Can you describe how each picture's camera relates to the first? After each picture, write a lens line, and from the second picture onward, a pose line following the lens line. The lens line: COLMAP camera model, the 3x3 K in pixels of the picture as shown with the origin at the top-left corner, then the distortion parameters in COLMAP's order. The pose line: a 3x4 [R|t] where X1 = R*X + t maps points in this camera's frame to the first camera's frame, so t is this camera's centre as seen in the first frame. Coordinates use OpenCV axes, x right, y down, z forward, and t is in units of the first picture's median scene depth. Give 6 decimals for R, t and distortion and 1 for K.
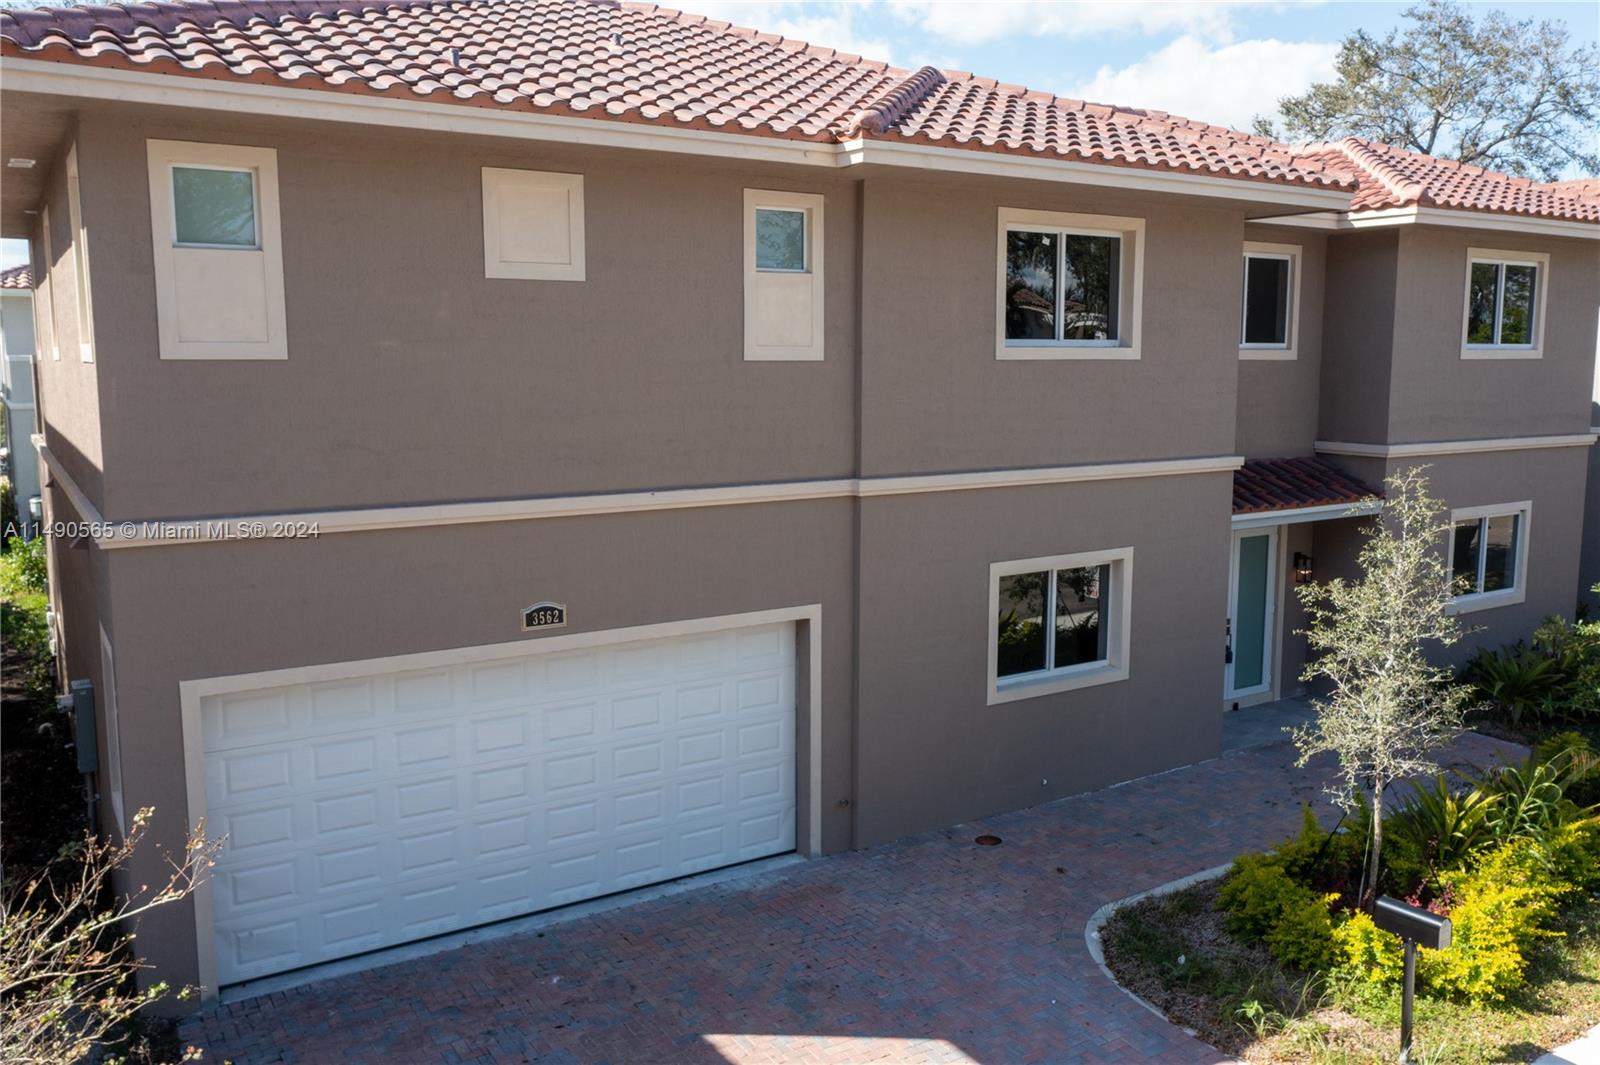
lens RADIAL K [[1277.5, 0, 800.0], [0, 1277.5, 532.5], [0, 0, 1]] dist [-0.001962, -0.003718]
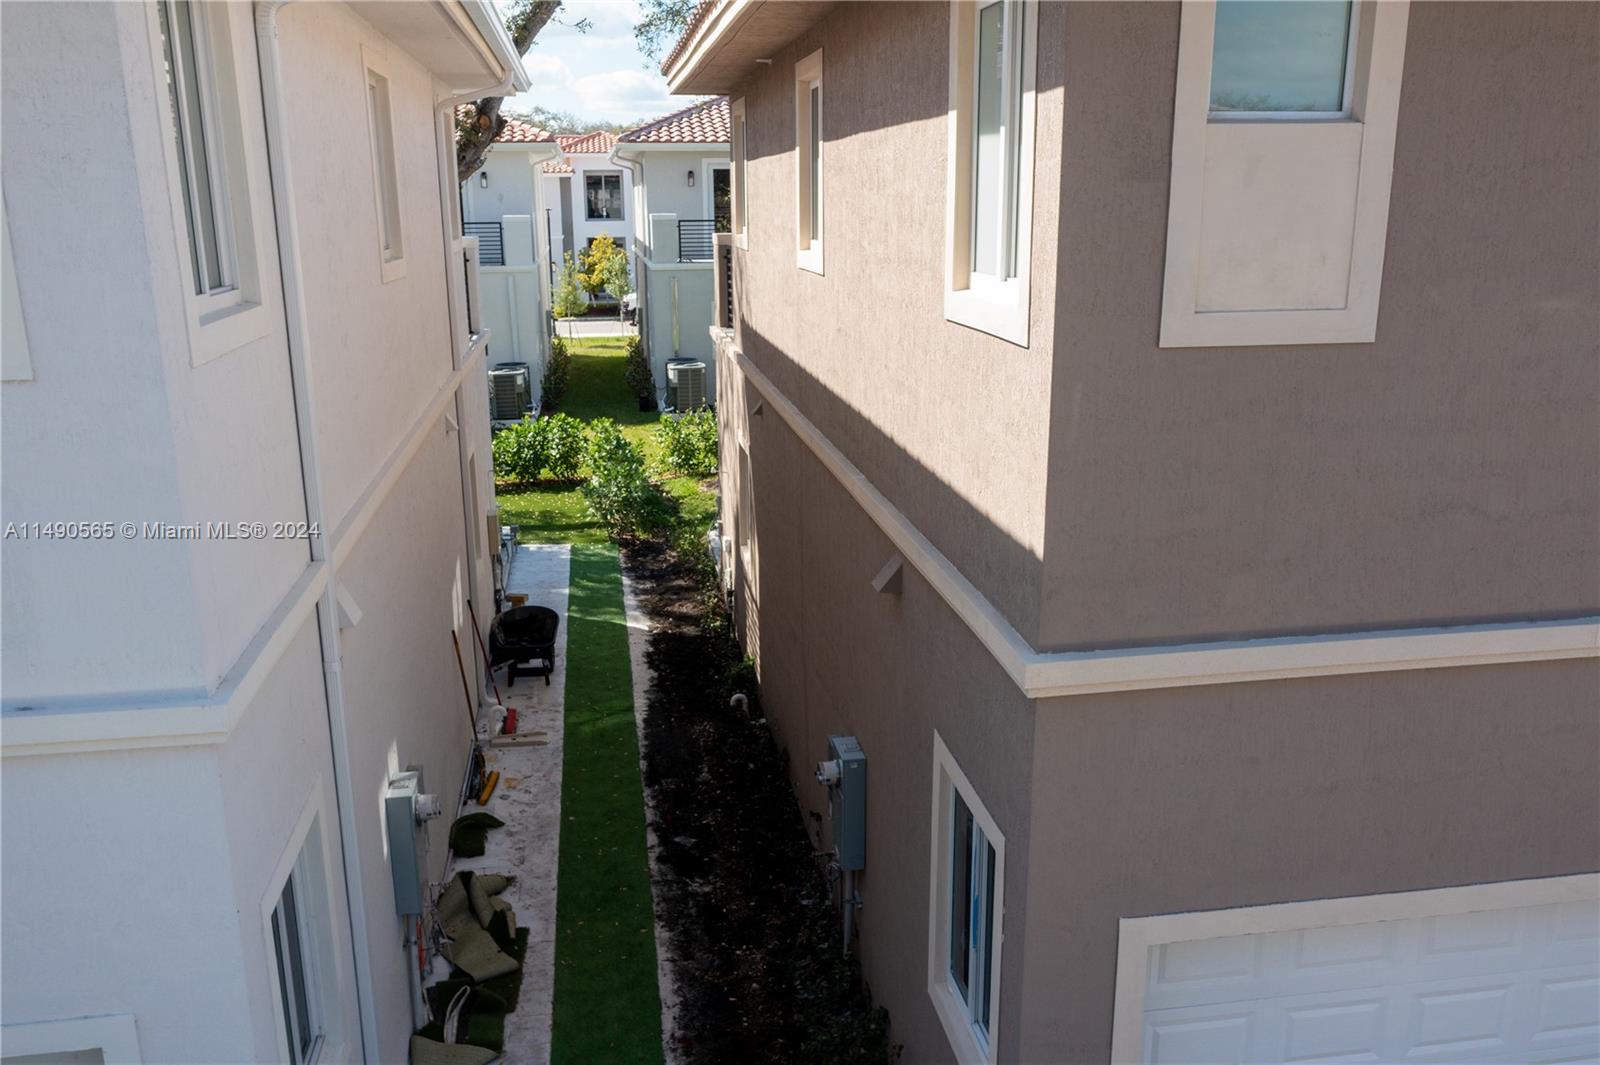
lens RADIAL K [[1277.5, 0, 800.0], [0, 1277.5, 532.5], [0, 0, 1]] dist [-0.001962, -0.003718]
pose [[0.917913, 0.094958, -0.385252, -0.341227], [-0.046114, 0.989892, 0.134118, -0.098868], [0.394094, -0.105343, 0.913013, 0.369737]]
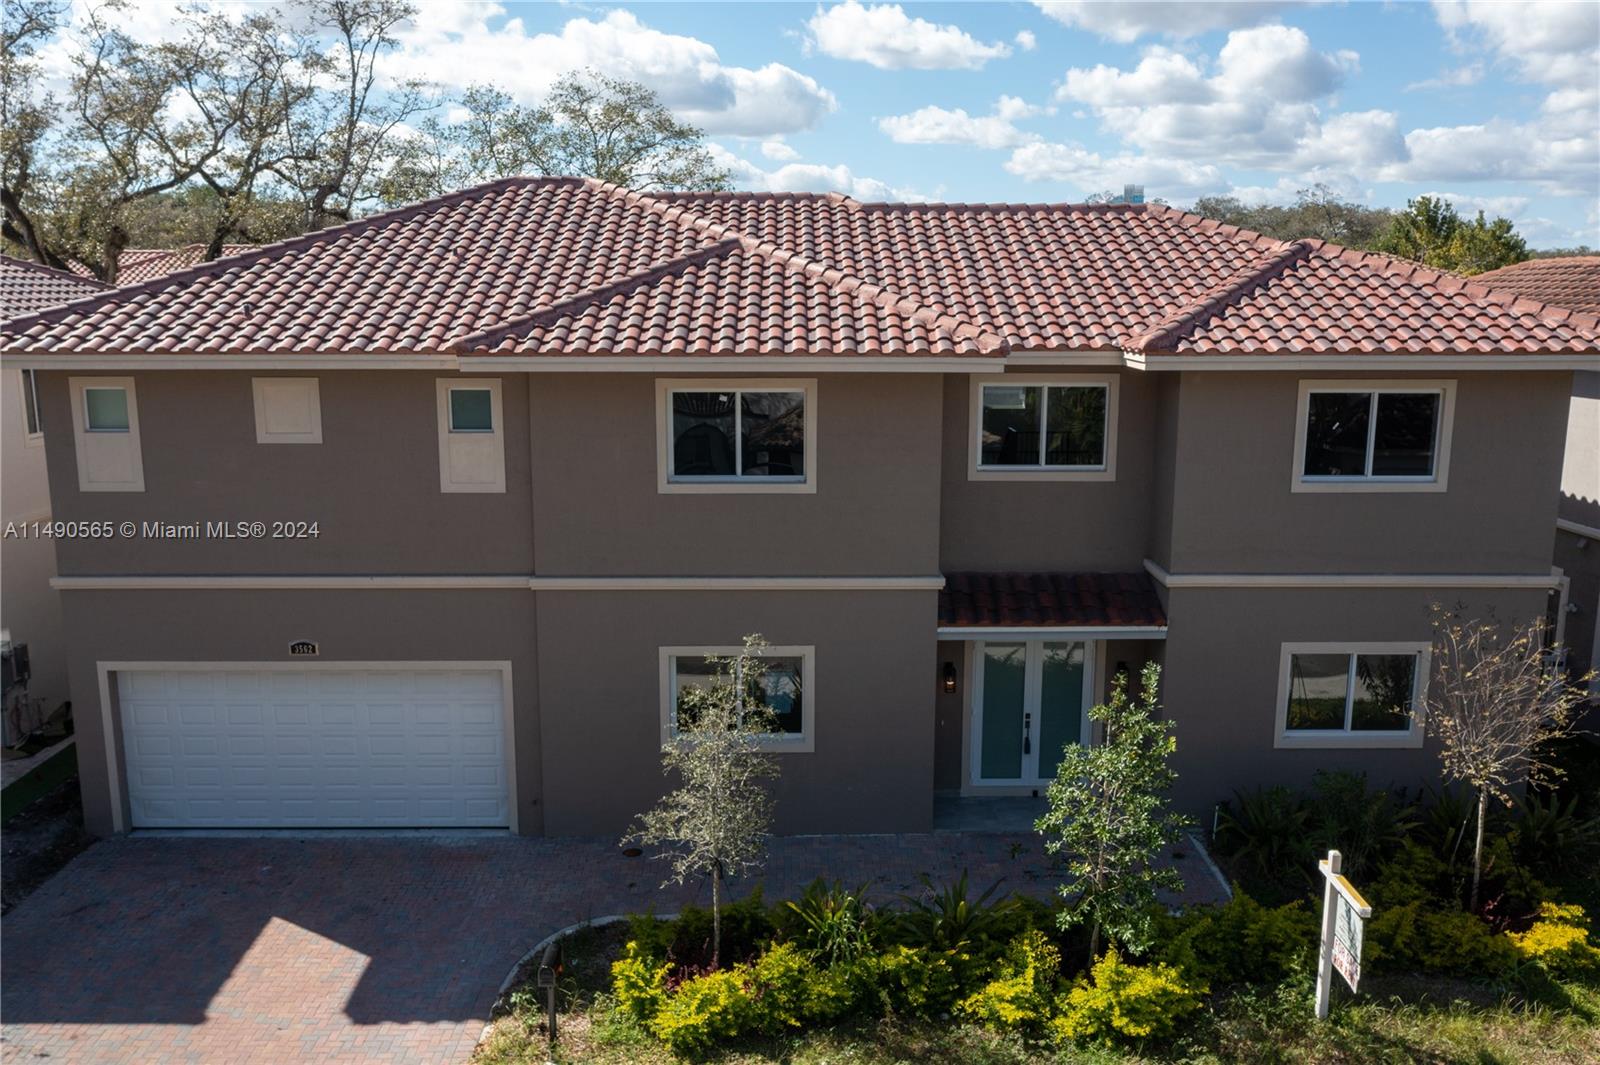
lens RADIAL K [[1277.5, 0, 800.0], [0, 1277.5, 532.5], [0, 0, 1]] dist [-0.001962, -0.003718]
pose [[0.852986, 0.101573, -0.511956, 1.088232], [-0.074118, 0.994513, 0.073824, -0.232893], [0.516645, -0.025026, 0.855834, -0.047061]]
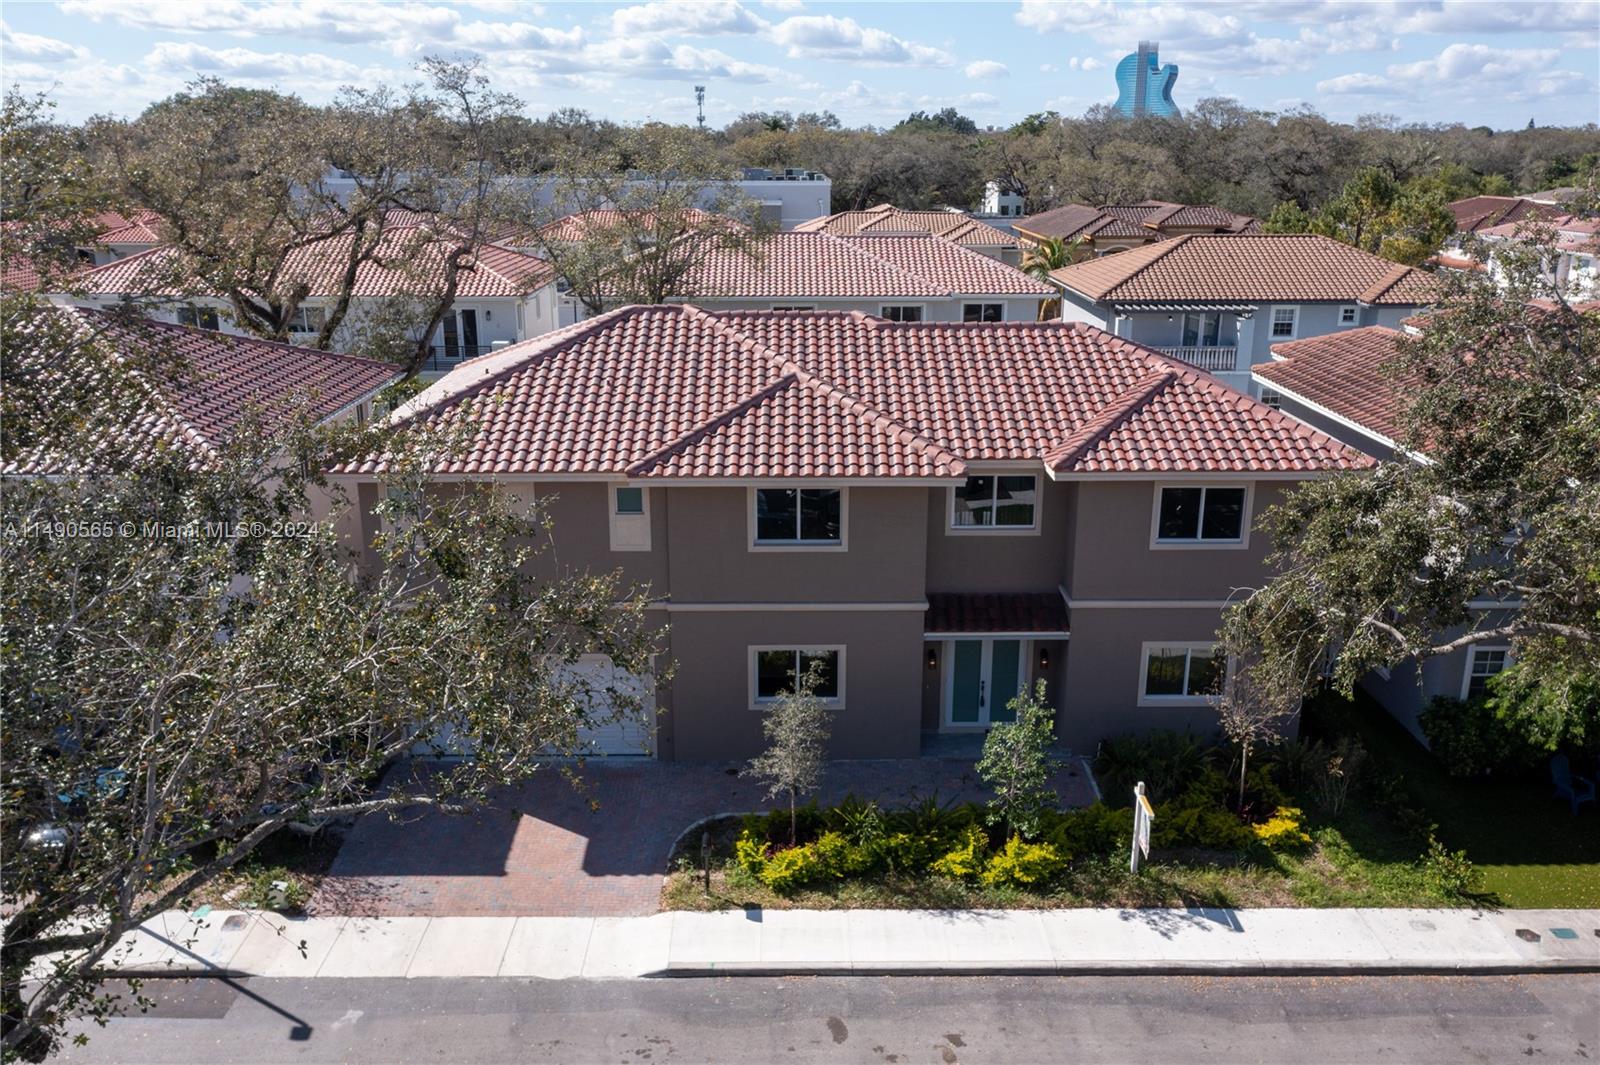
lens RADIAL K [[1294.6, 0, 800.0], [0, 1294.6, 532.5], [0, 0, 1]] dist [-0.003046, -0.001606]
pose [[0.851851, 0.155786, -0.500081, 1.452922], [-0.073092, 0.980759, 0.181021, -0.633046], [0.518659, -0.117652, 0.846847, -0.830110]]
